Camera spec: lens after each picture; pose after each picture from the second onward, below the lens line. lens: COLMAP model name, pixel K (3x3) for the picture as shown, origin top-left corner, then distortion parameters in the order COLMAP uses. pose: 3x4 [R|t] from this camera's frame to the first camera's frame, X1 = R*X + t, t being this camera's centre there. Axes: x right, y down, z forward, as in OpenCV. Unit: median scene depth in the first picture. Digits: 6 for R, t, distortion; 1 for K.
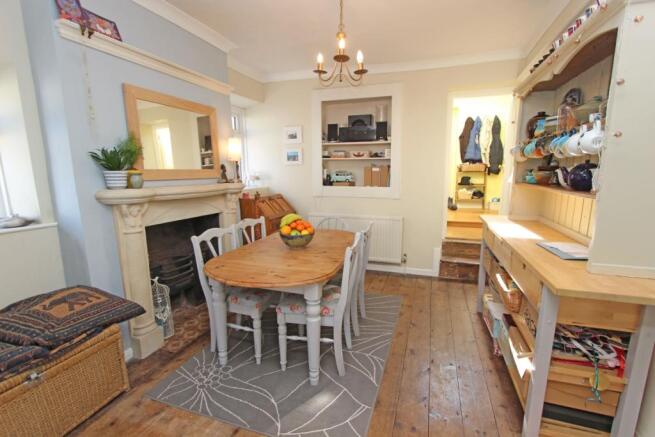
lens RADIAL K [[299.5, 0, 327.3], [0, 299.5, 224.9], [0, 0, 1]] dist [-0.012620, -0.000169]
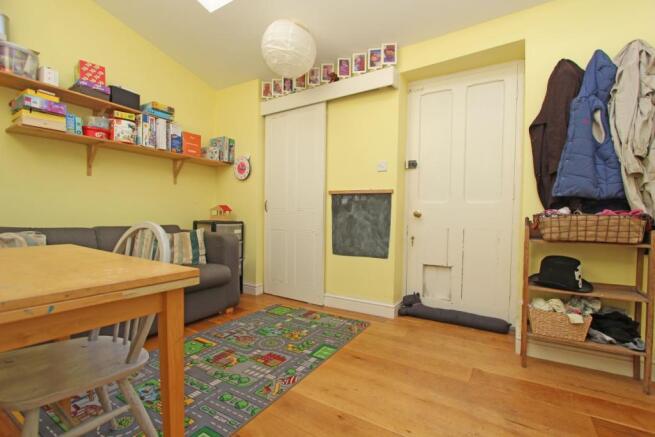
lens RADIAL K [[299.5, 0, 328.0], [0, 299.5, 219.2], [0, 0, 1]] dist [-0.012620, -0.000169]
pose [[0.975606, 0.037214, -0.216351, 0.310131], [-0.071903, 0.985333, -0.154753, -0.137427], [0.207419, 0.166534, 0.963973, 0.678634]]
